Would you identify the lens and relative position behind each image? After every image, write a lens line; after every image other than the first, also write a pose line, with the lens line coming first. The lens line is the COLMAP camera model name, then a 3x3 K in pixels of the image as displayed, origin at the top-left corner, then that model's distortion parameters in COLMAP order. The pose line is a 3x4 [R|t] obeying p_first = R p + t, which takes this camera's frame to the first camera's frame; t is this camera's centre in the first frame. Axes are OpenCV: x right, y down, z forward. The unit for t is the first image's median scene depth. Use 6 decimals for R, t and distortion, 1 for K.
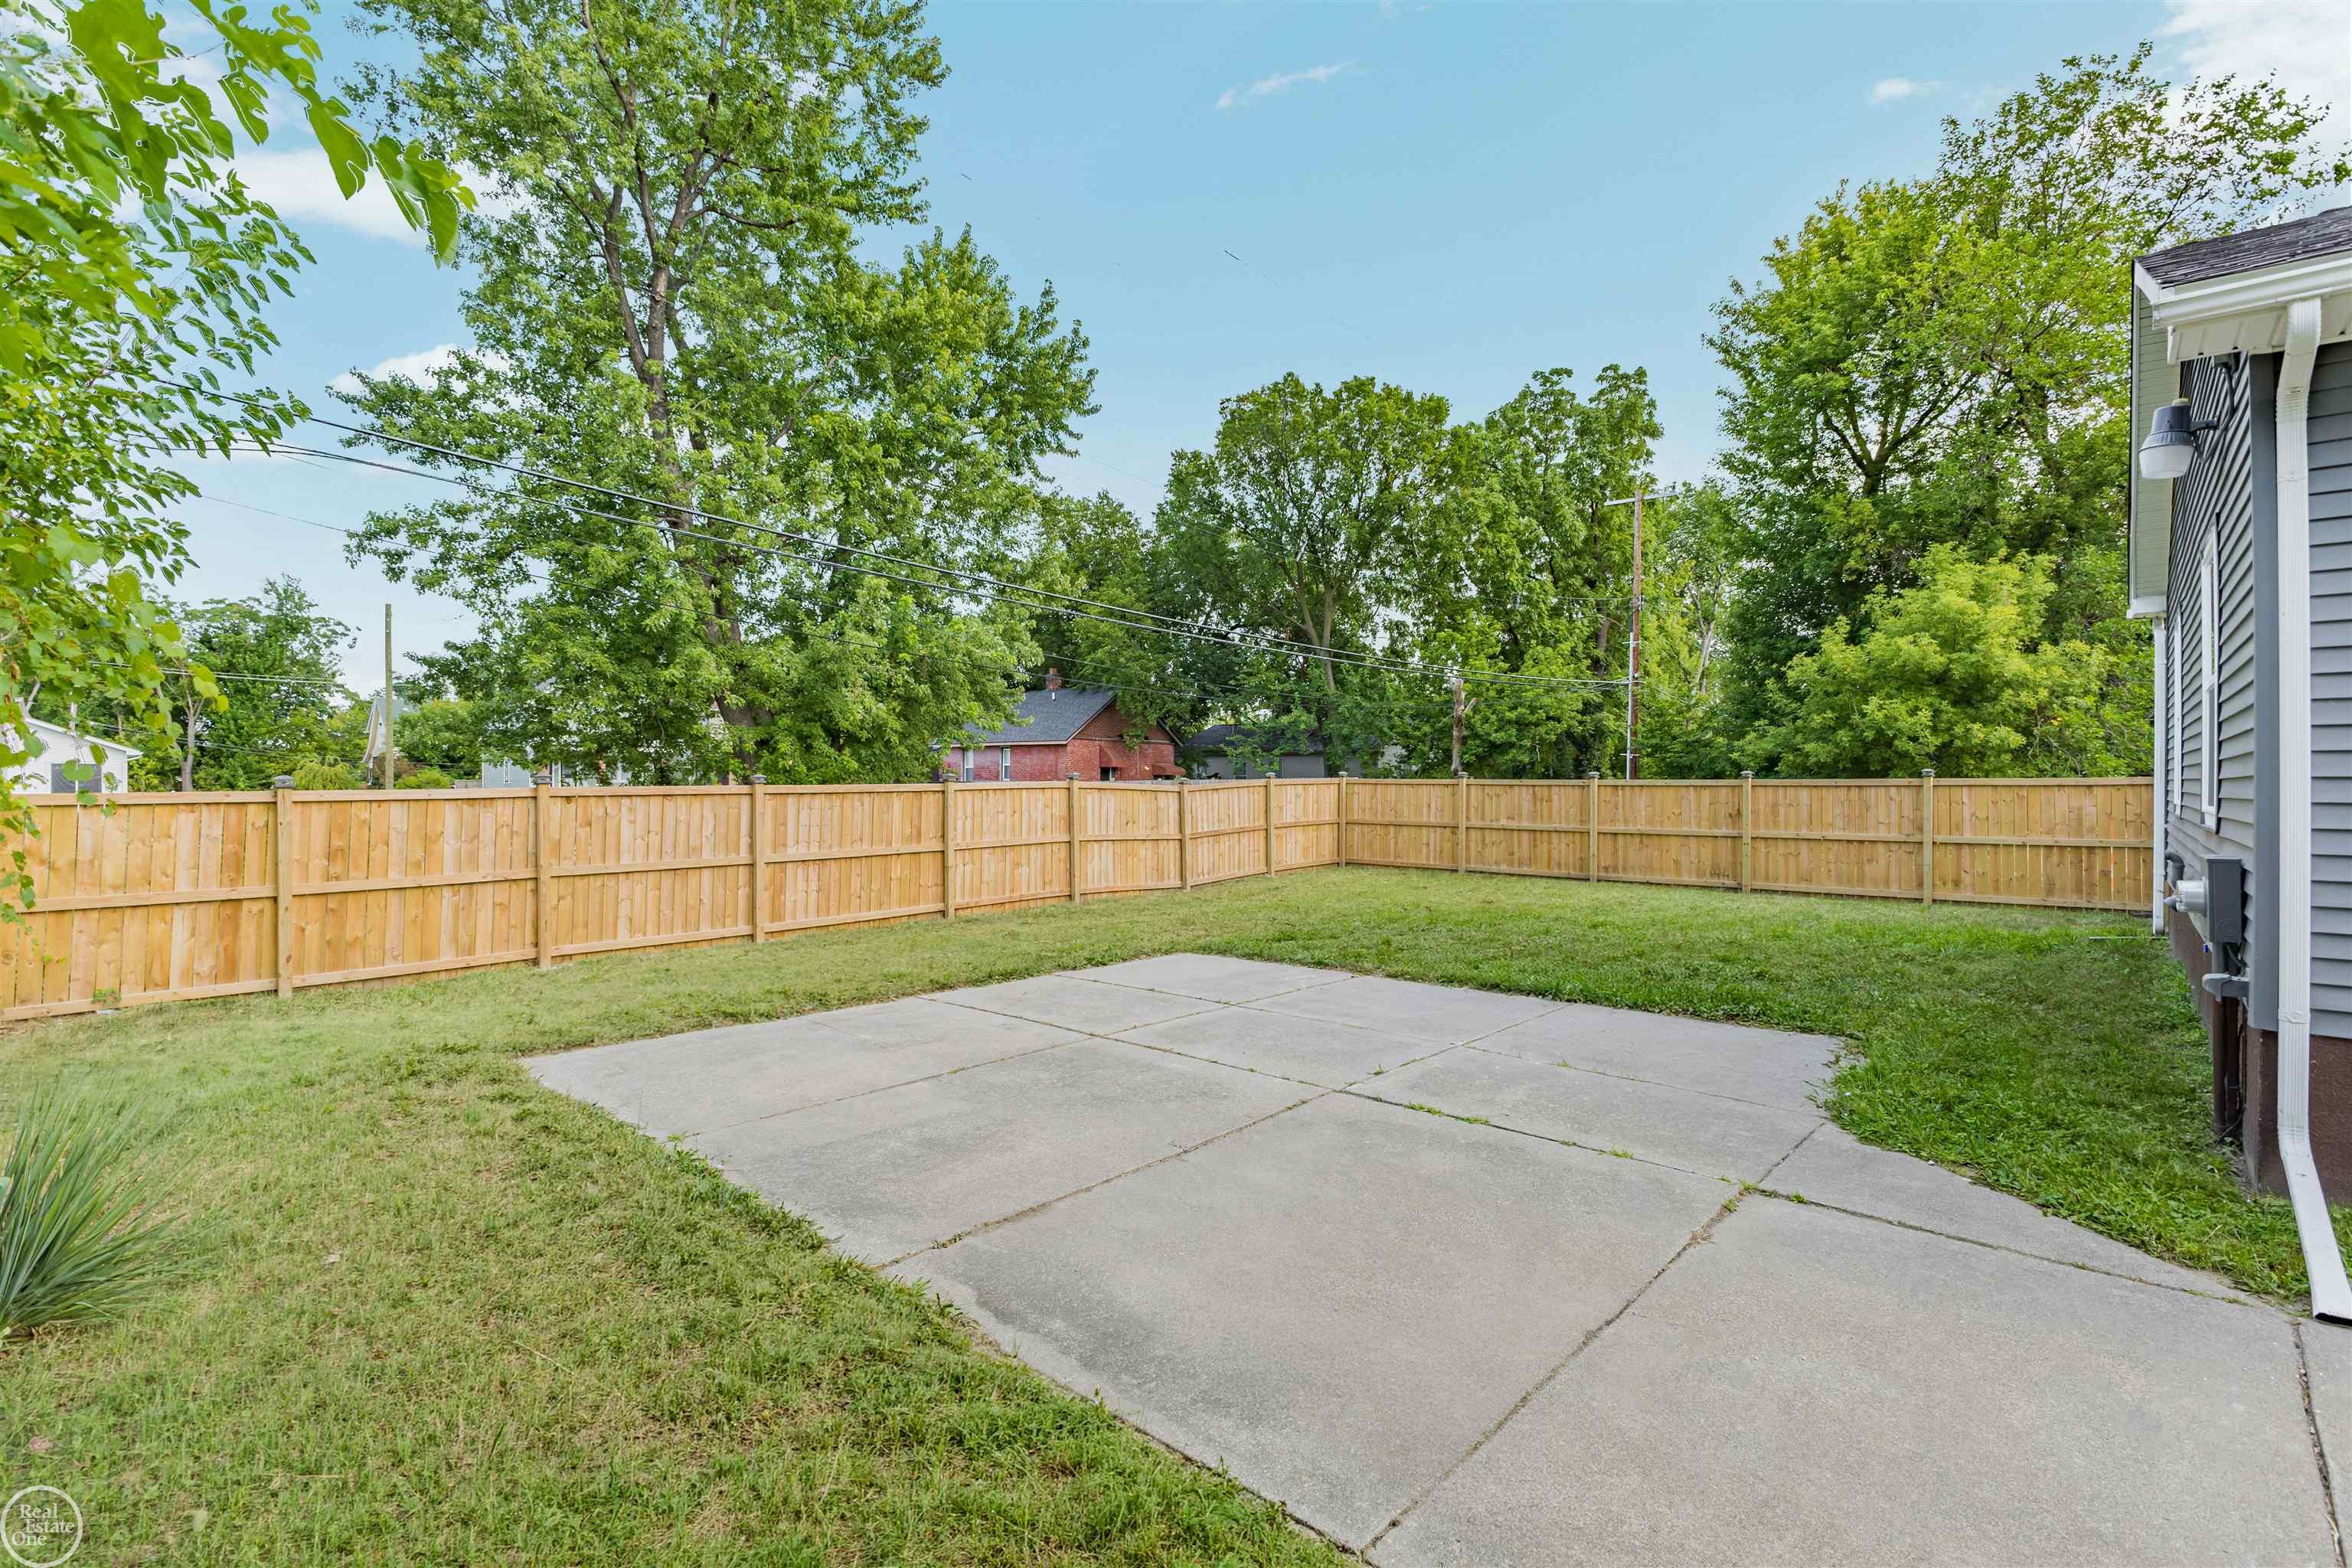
lens RADIAL K [[1050.7, 0, 1178.3], [0, 1050.7, 783.6], [0, 0, 1]] dist [-0.025248, 0.001365]
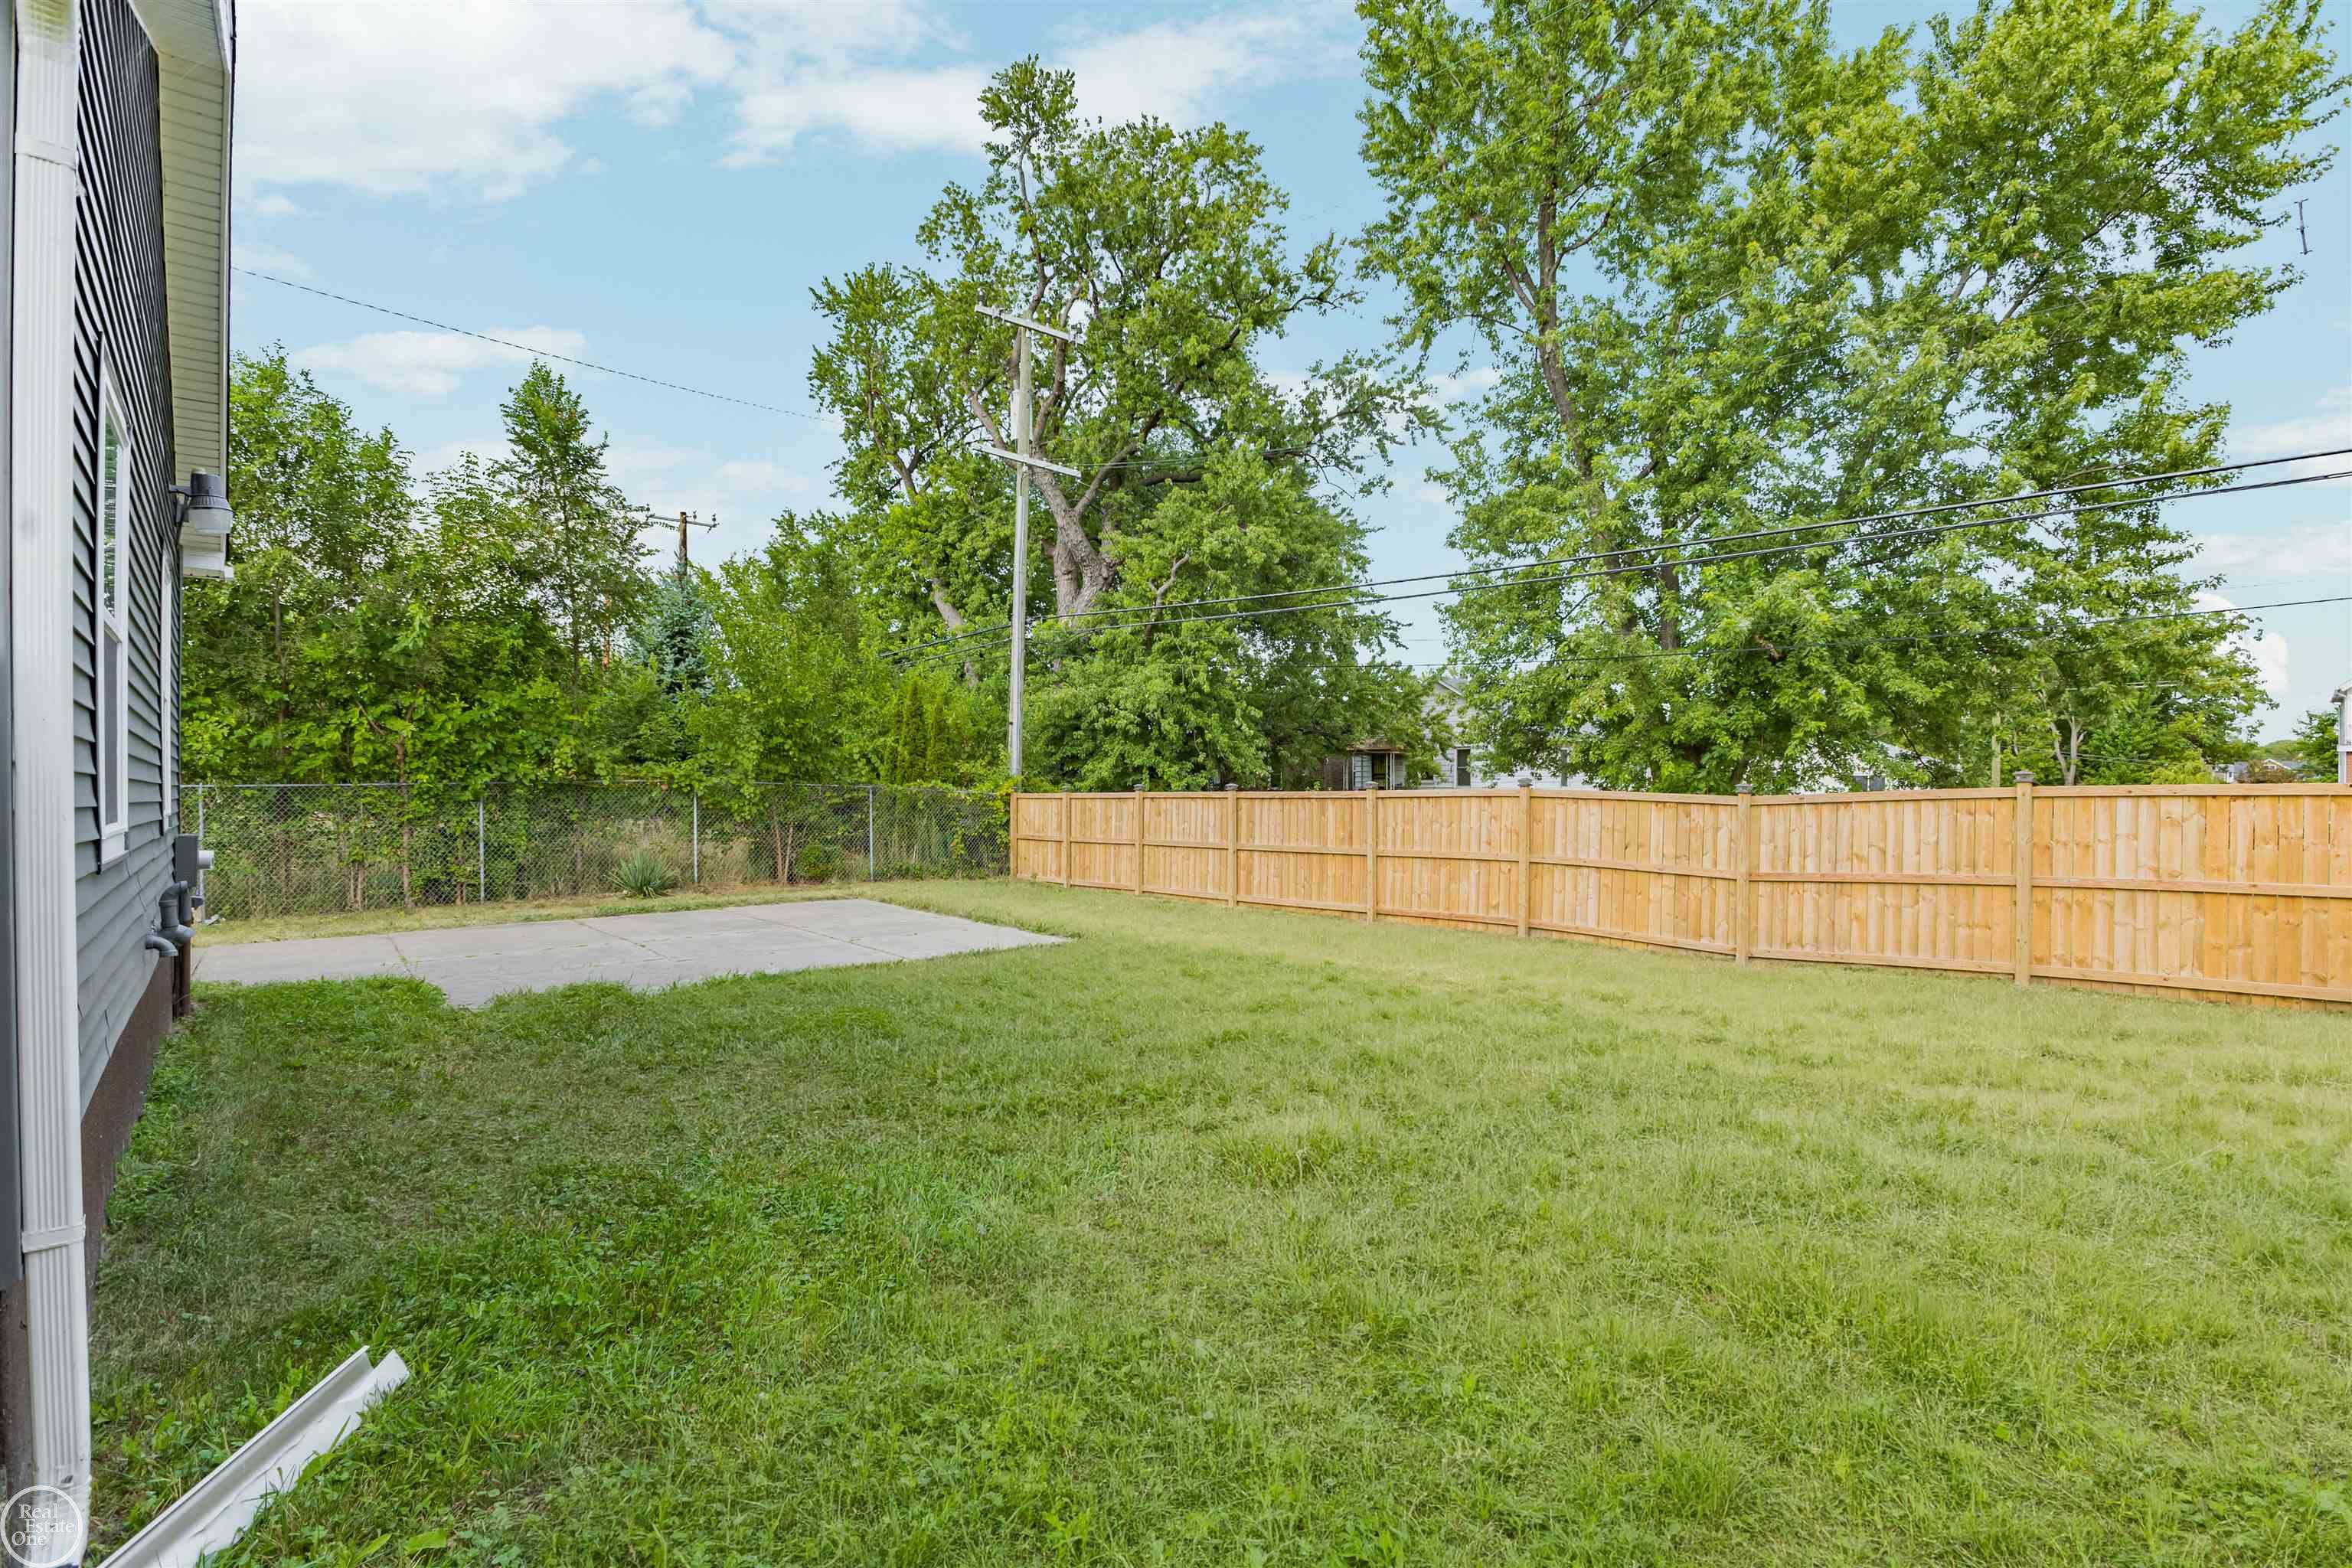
lens RADIAL K [[1050.7, 0, 1189.8], [0, 1050.7, 787.4], [0, 0, 1]] dist [-0.025248, 0.001365]
pose [[-0.077801, -0.000076, -0.996969, 0.680700], [-0.003635, 0.999993, 0.000208, -0.002460], [0.996962, 0.003640, -0.077800, 0.737479]]
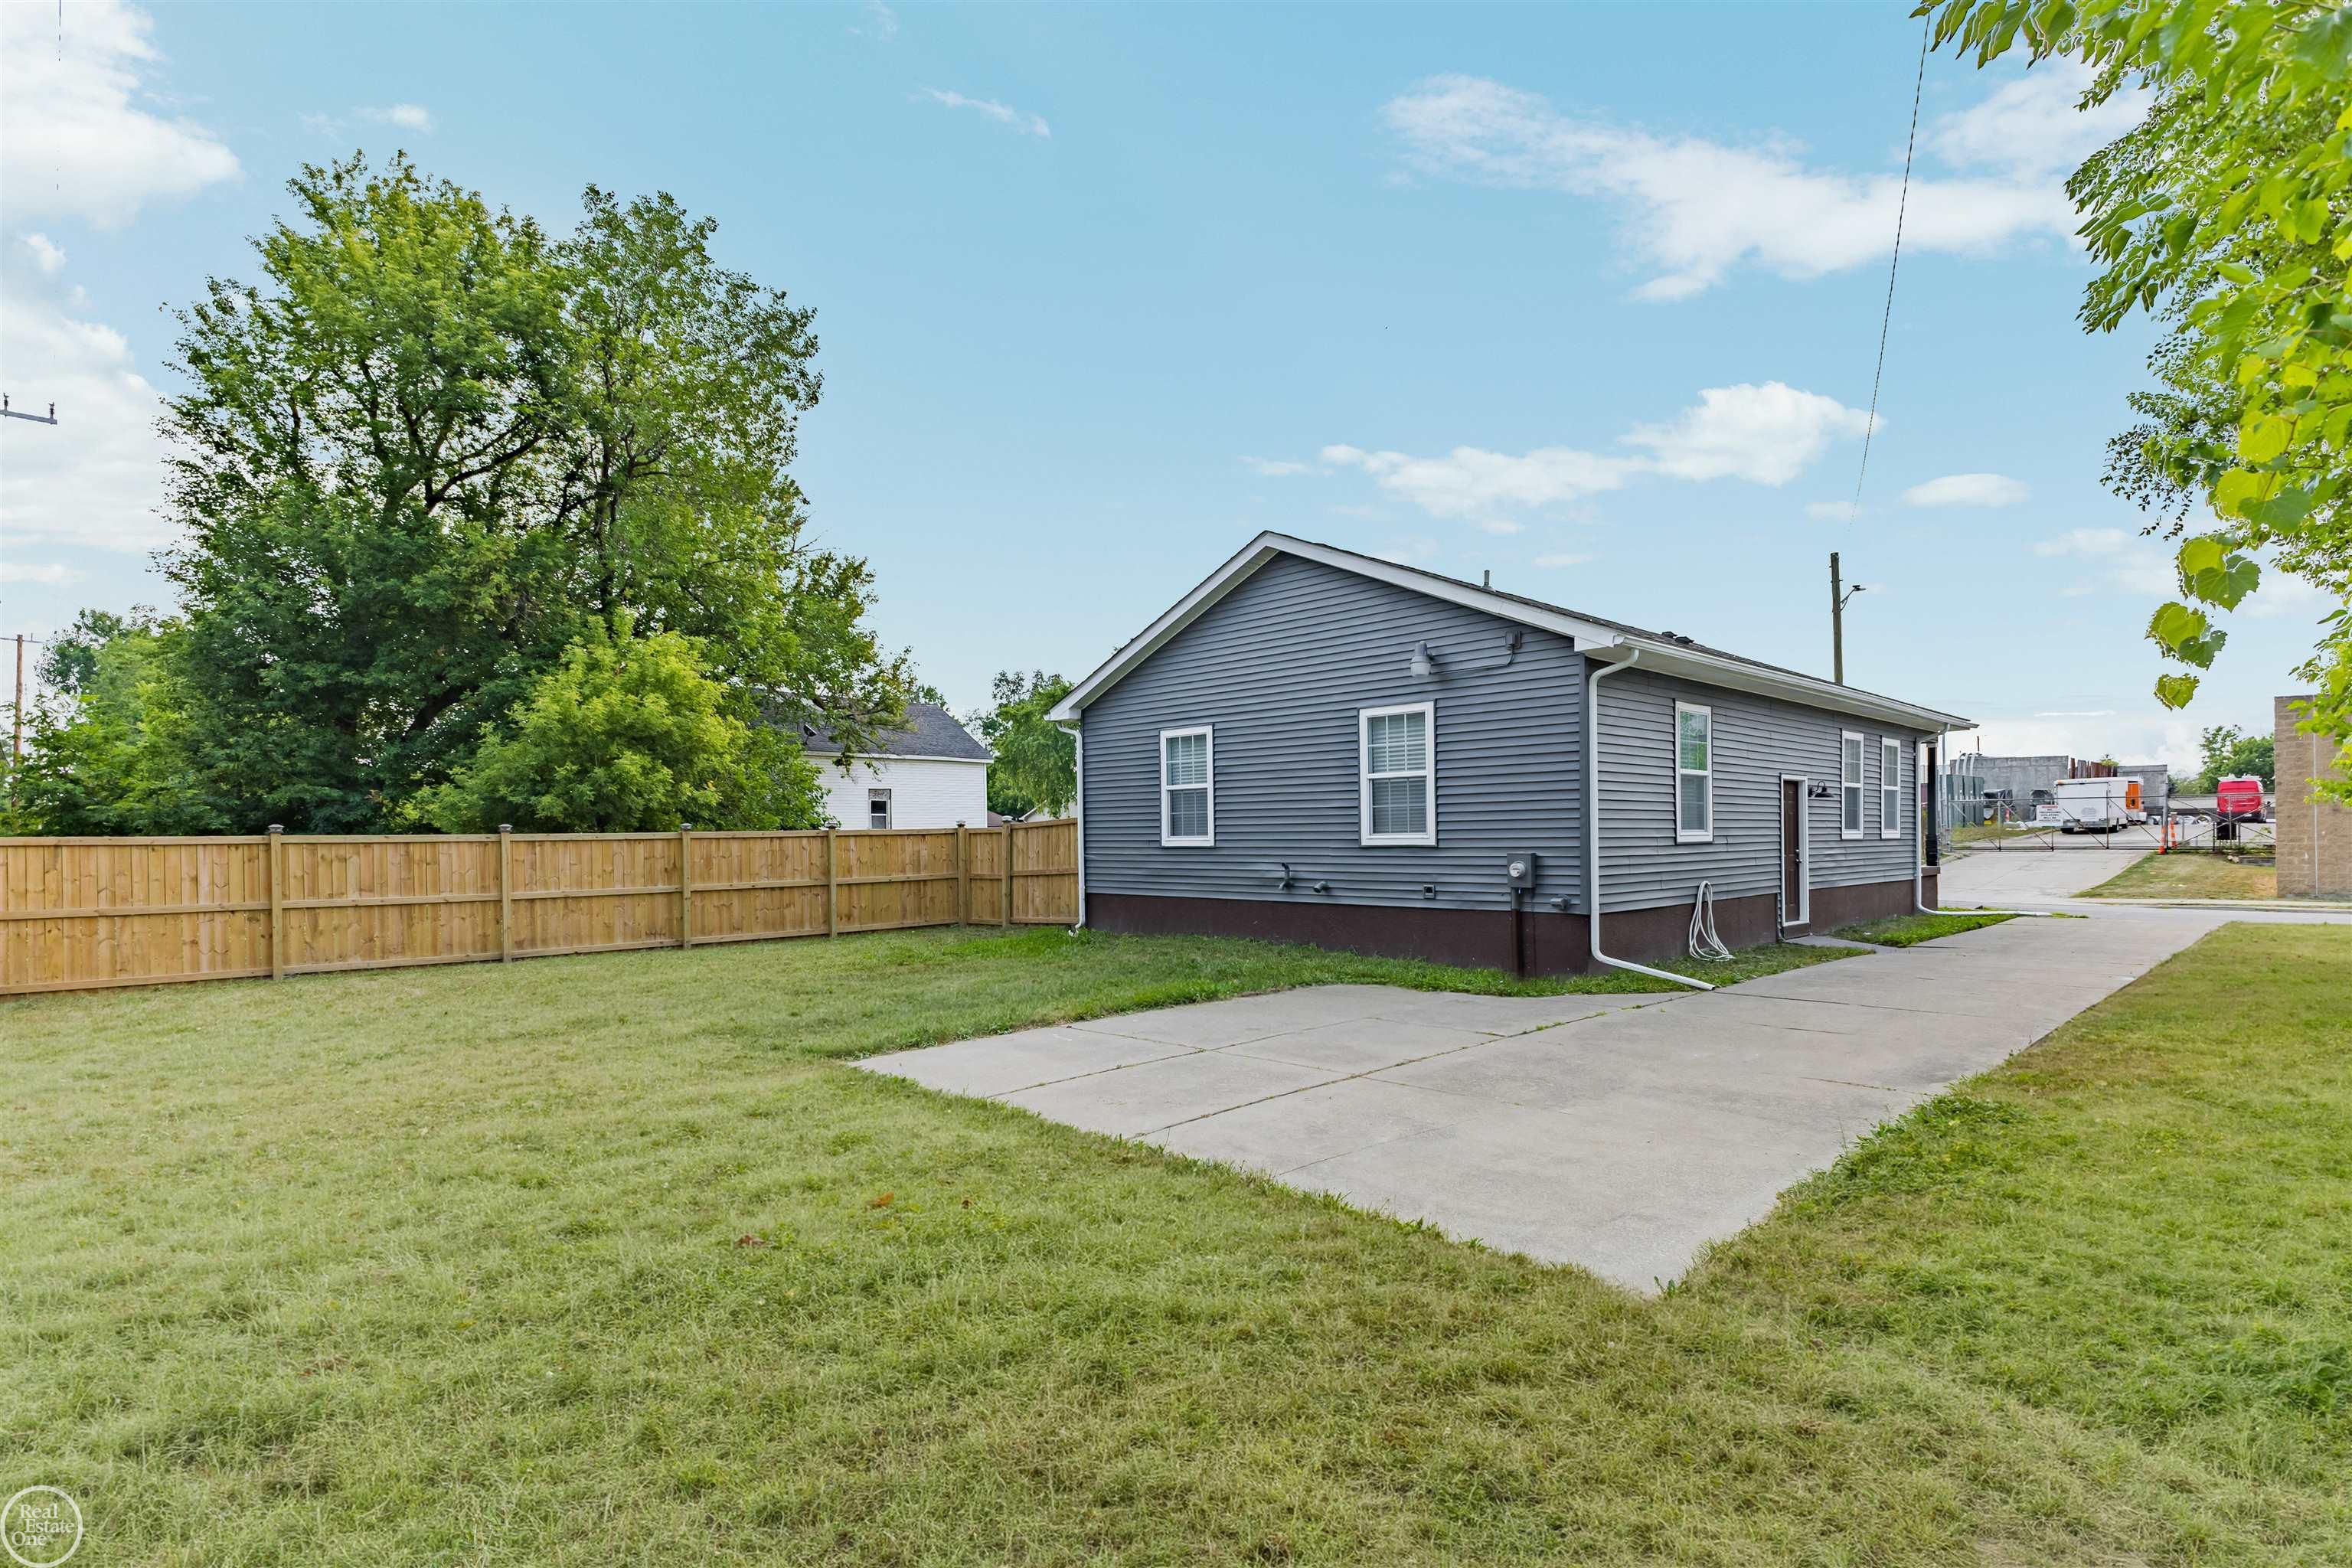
lens RADIAL K [[1159.3, 0, 1186.9], [0, 1159.3, 835.7], [0, 0, 1]] dist [0.005408, 0.000086]
pose [[0.062921, -0.003551, 0.998012, -0.474217], [0.017257, 0.999848, 0.002470, 0.004257], [-0.997869, 0.017068, 0.062973, 0.442816]]
